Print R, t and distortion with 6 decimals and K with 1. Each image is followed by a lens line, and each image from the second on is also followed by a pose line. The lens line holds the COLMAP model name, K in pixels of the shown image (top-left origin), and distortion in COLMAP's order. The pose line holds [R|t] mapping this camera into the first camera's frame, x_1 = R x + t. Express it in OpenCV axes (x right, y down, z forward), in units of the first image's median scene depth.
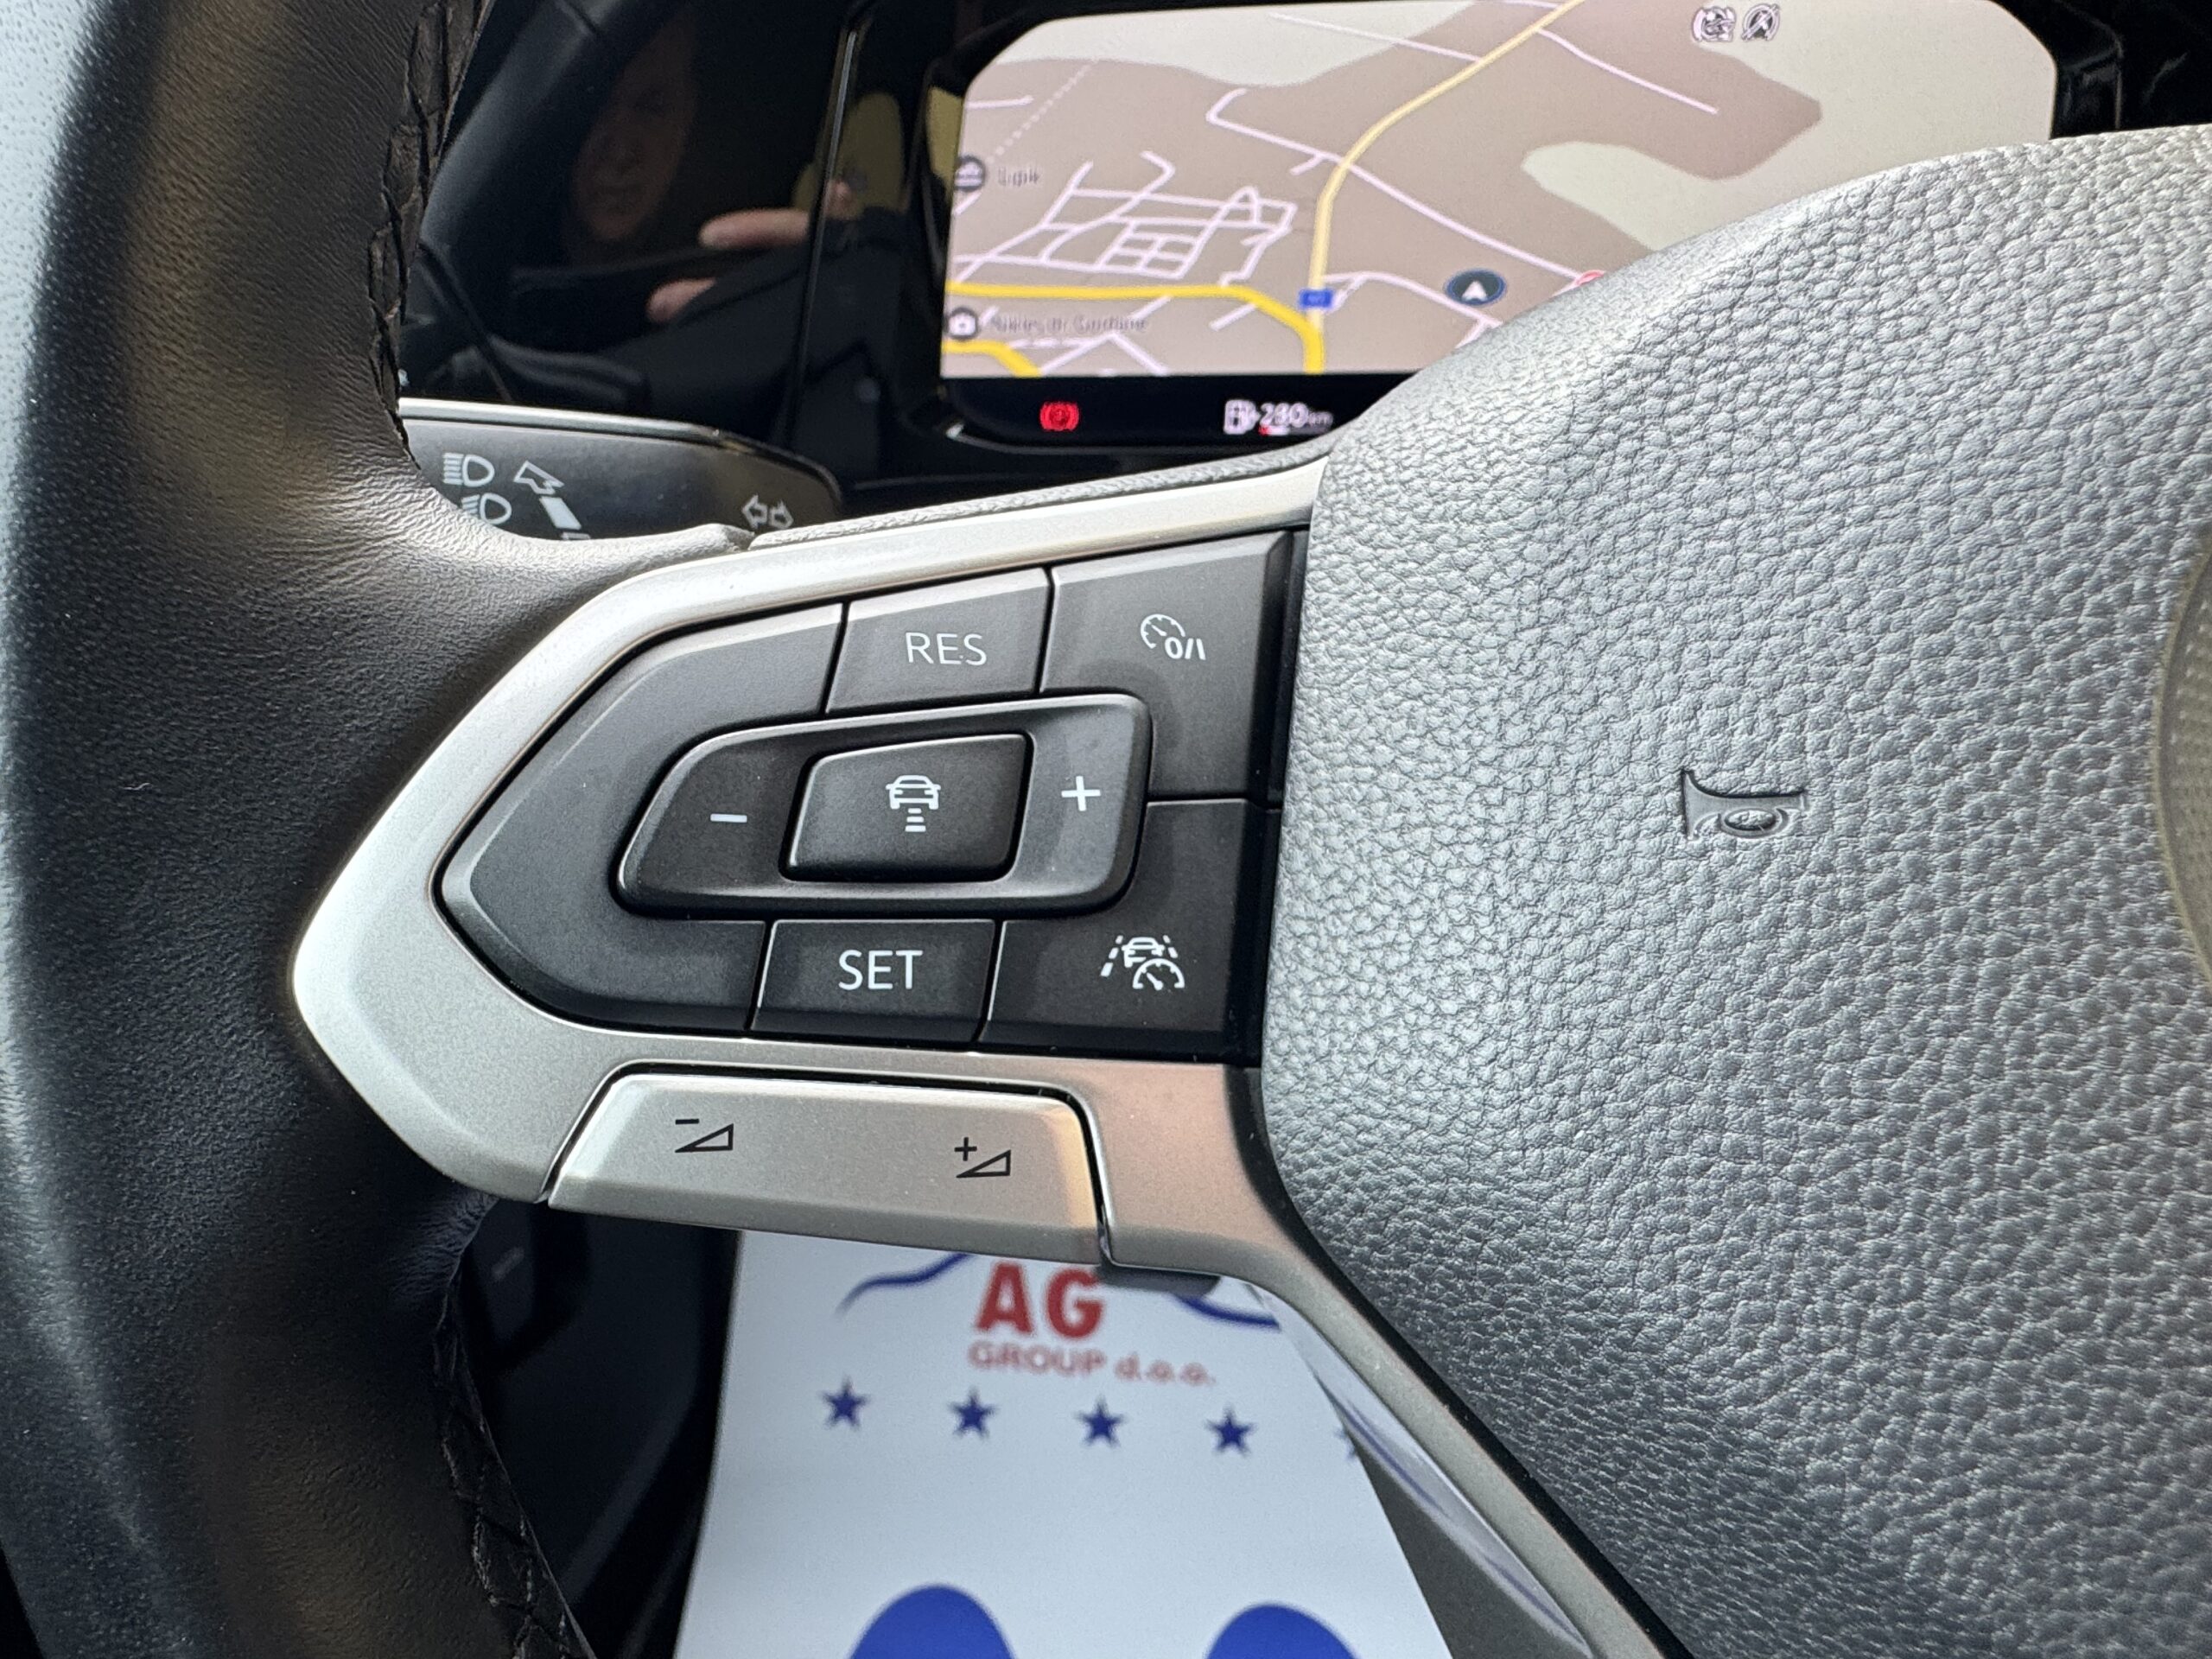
lens RADIAL K [[1407.1, 0, 939.3], [0, 1407.1, 833.6], [0, 0, 1]] dist [0.000496, -0.000432]
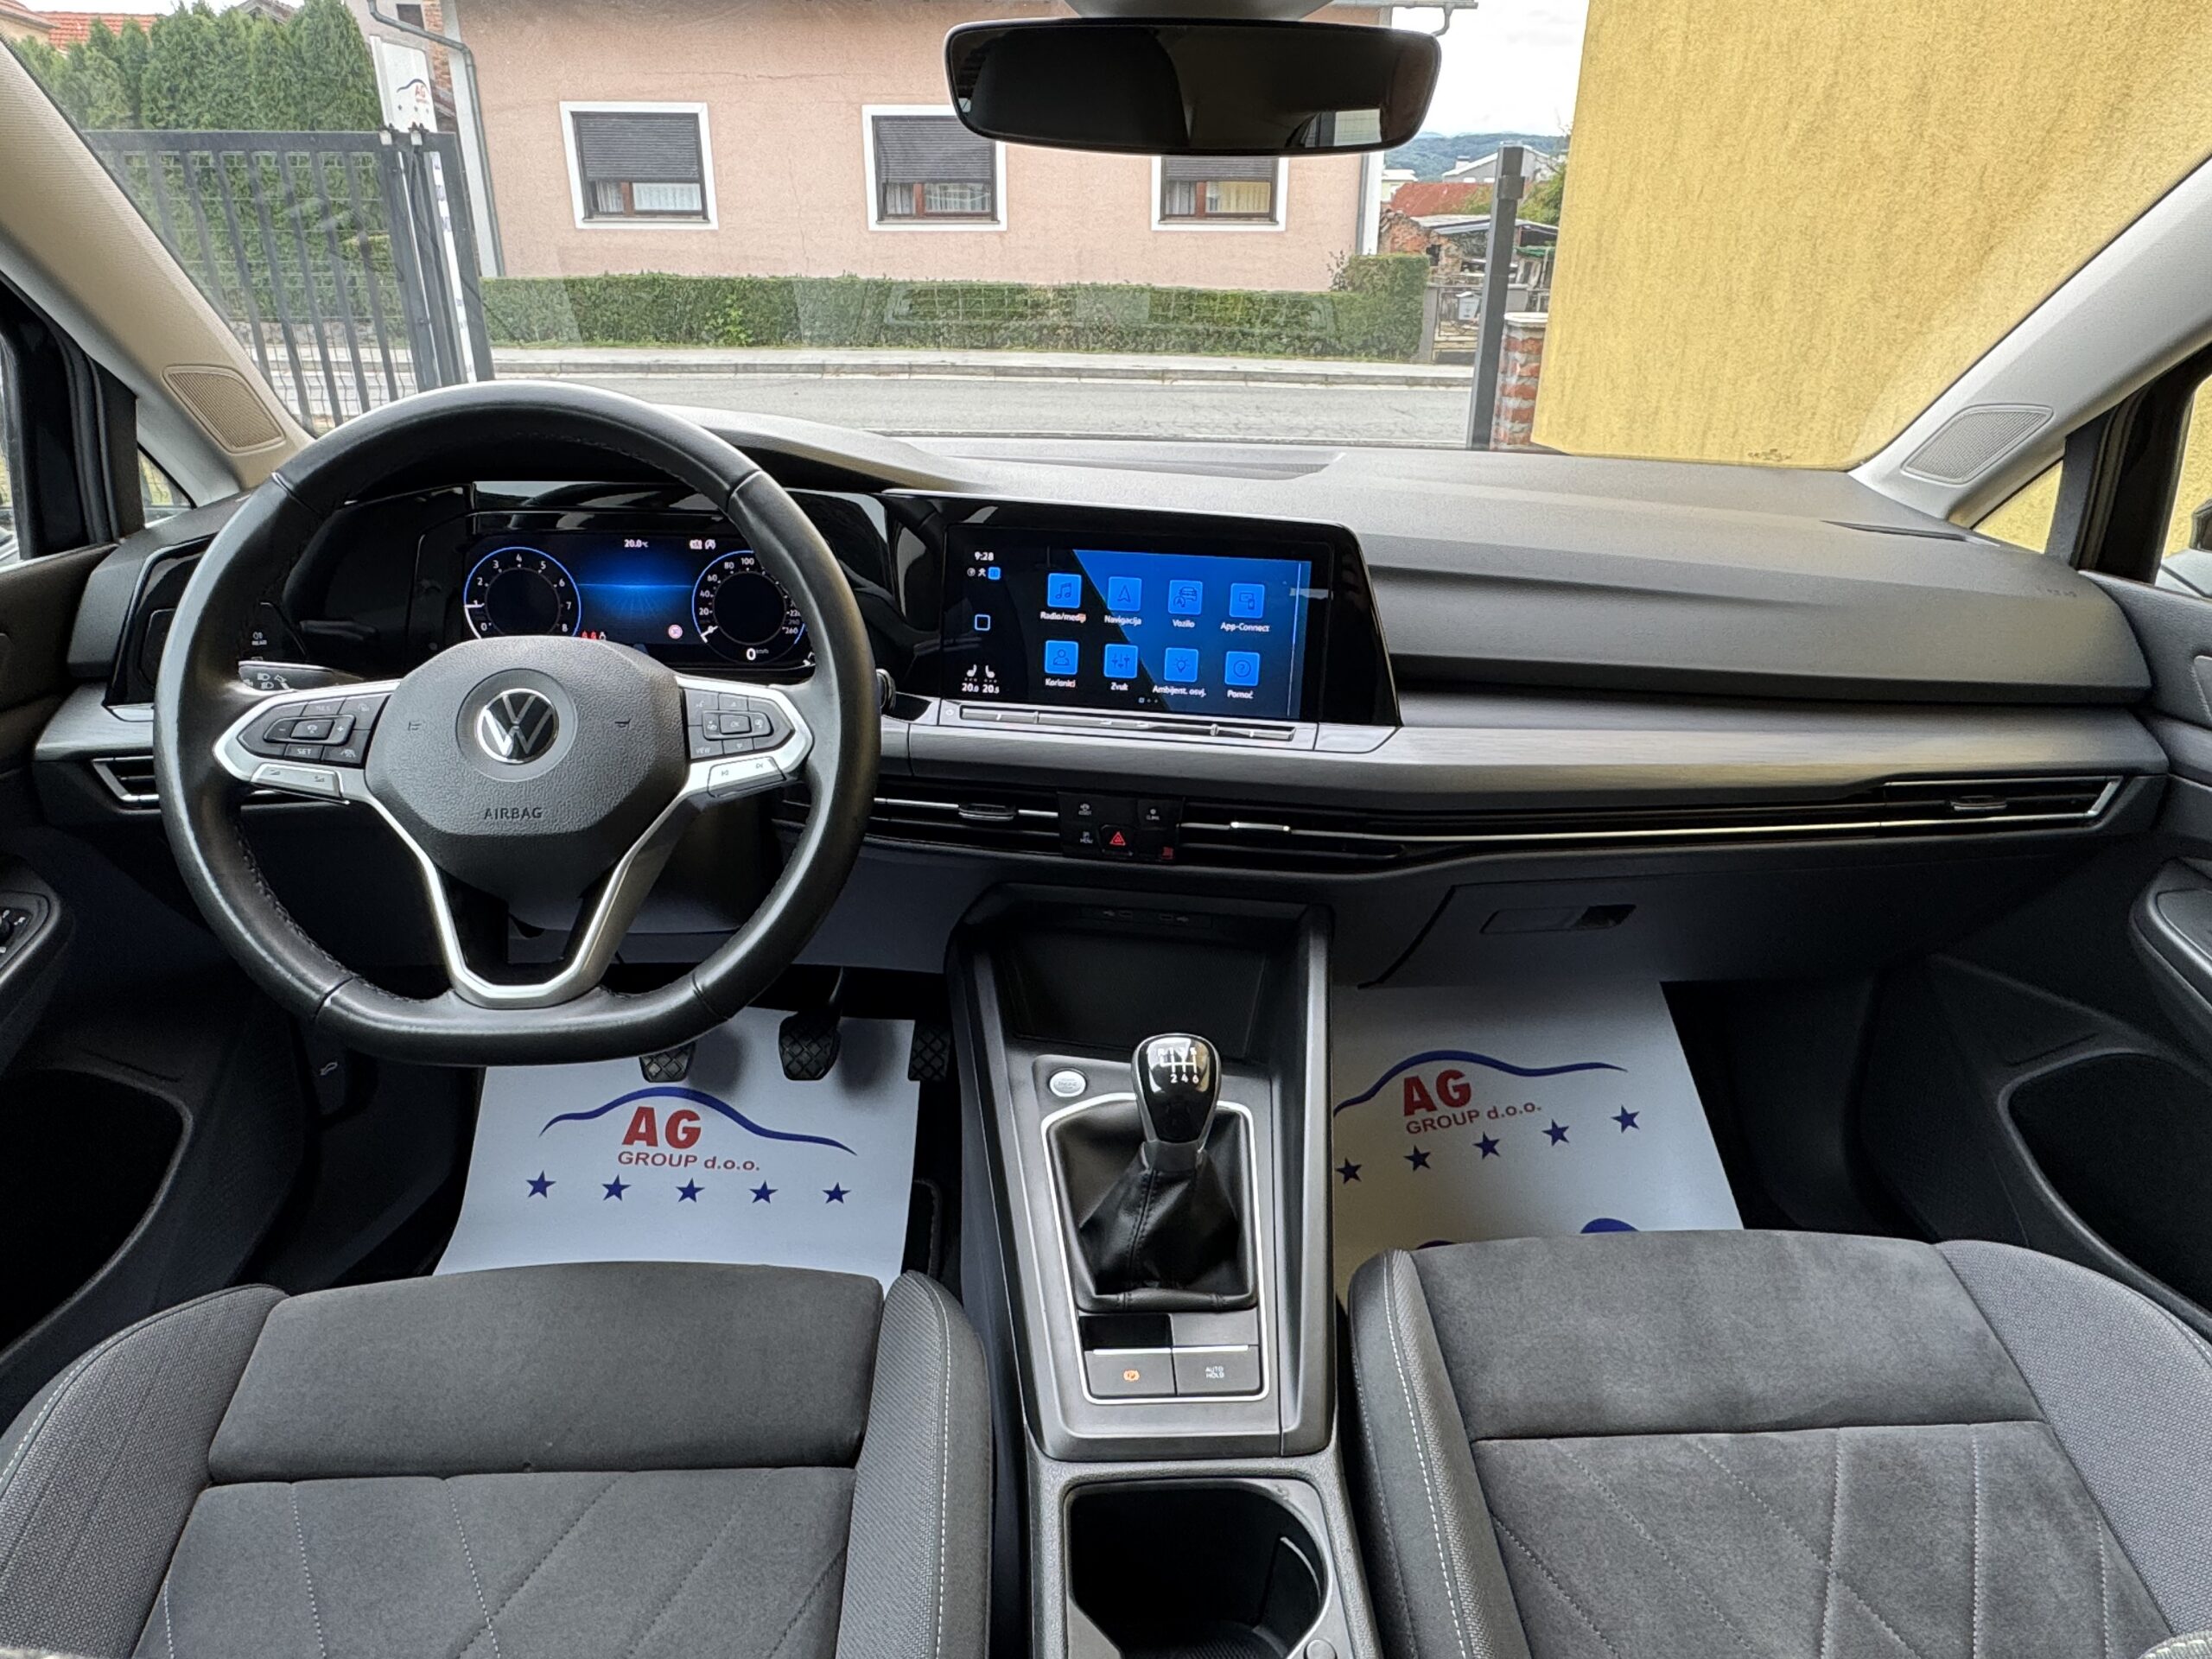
lens RADIAL K [[1404.0, 0, 1095.7], [0, 1404.0, 832.3], [0, 0, 1]] dist [-0.004576, 0.003493]
pose [[0.992883, 0.001889, 0.119078, 1.020634], [0.012152, 0.993048, -0.117078, 0.457437], [-0.118471, 0.117692, 0.985958, -2.118679]]
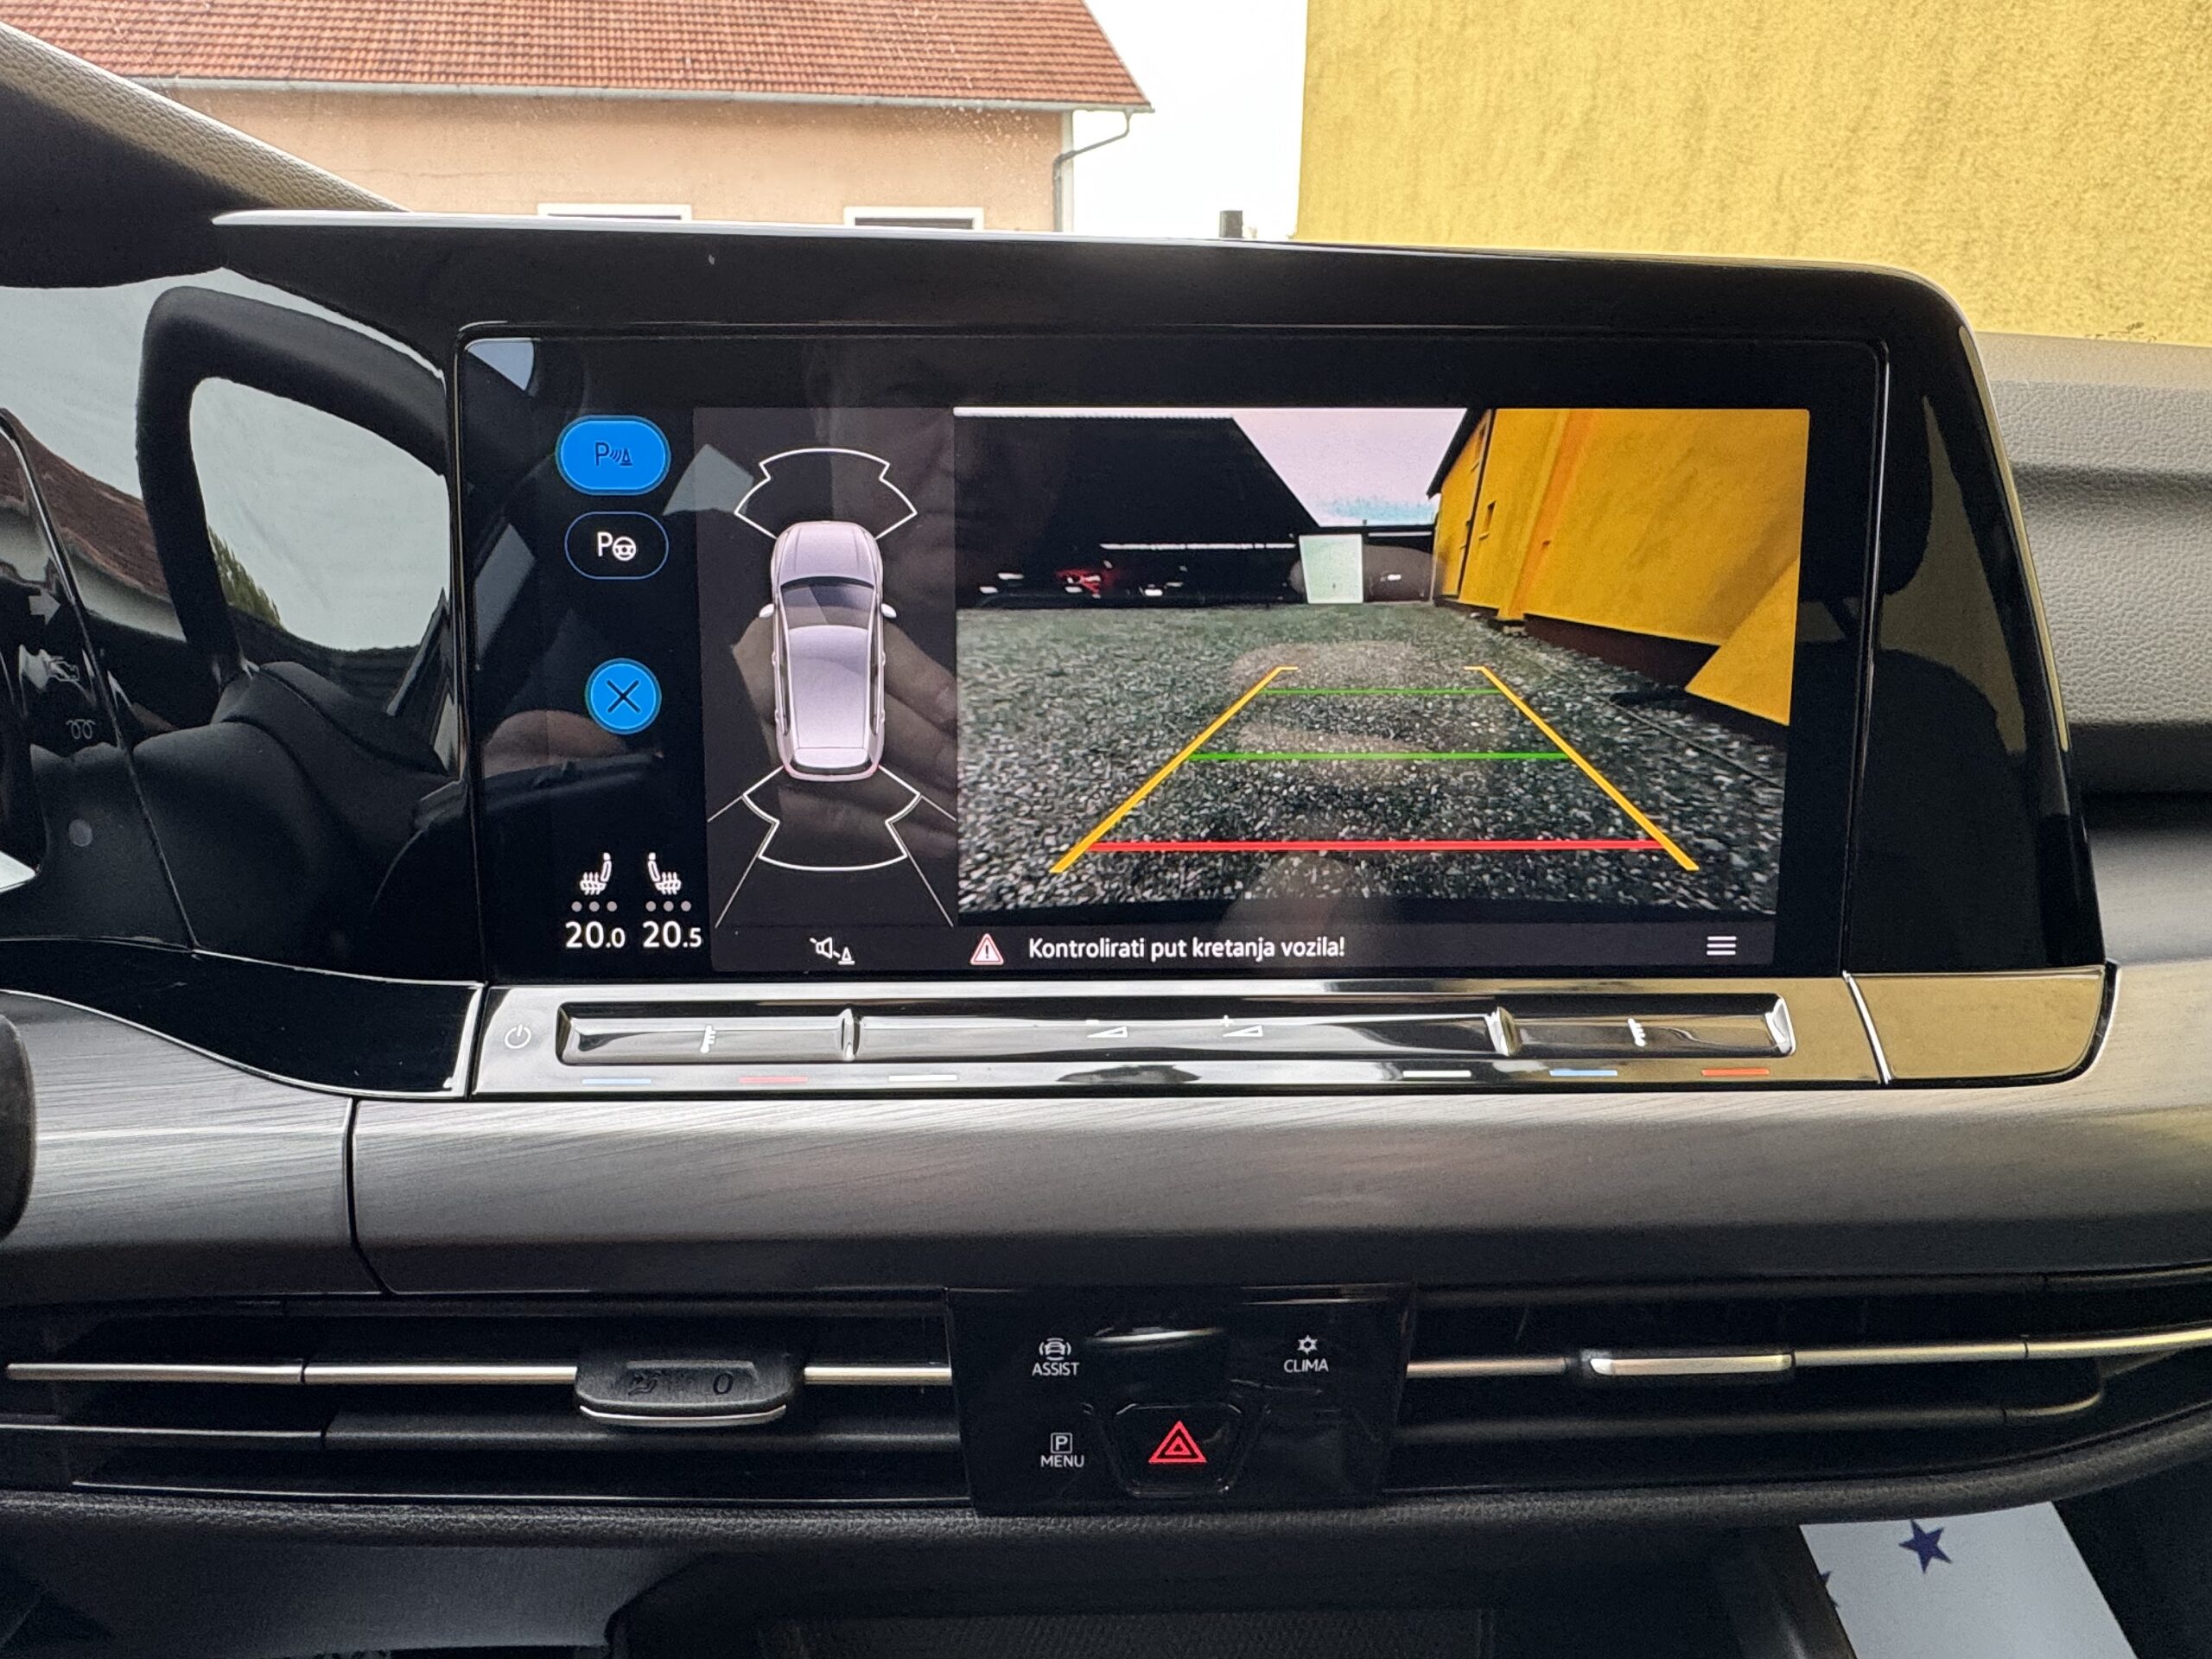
lens RADIAL K [[1404.6, 0, 1047.9], [0, 1404.6, 838.0], [0, 0, 1]] dist [-0.000293, 0.000743]
pose [[0.960933, -0.059205, 0.270375, 1.150278], [0.108722, 0.979076, -0.172016, -0.104252], [-0.254533, 0.194691, 0.947264, 0.033461]]
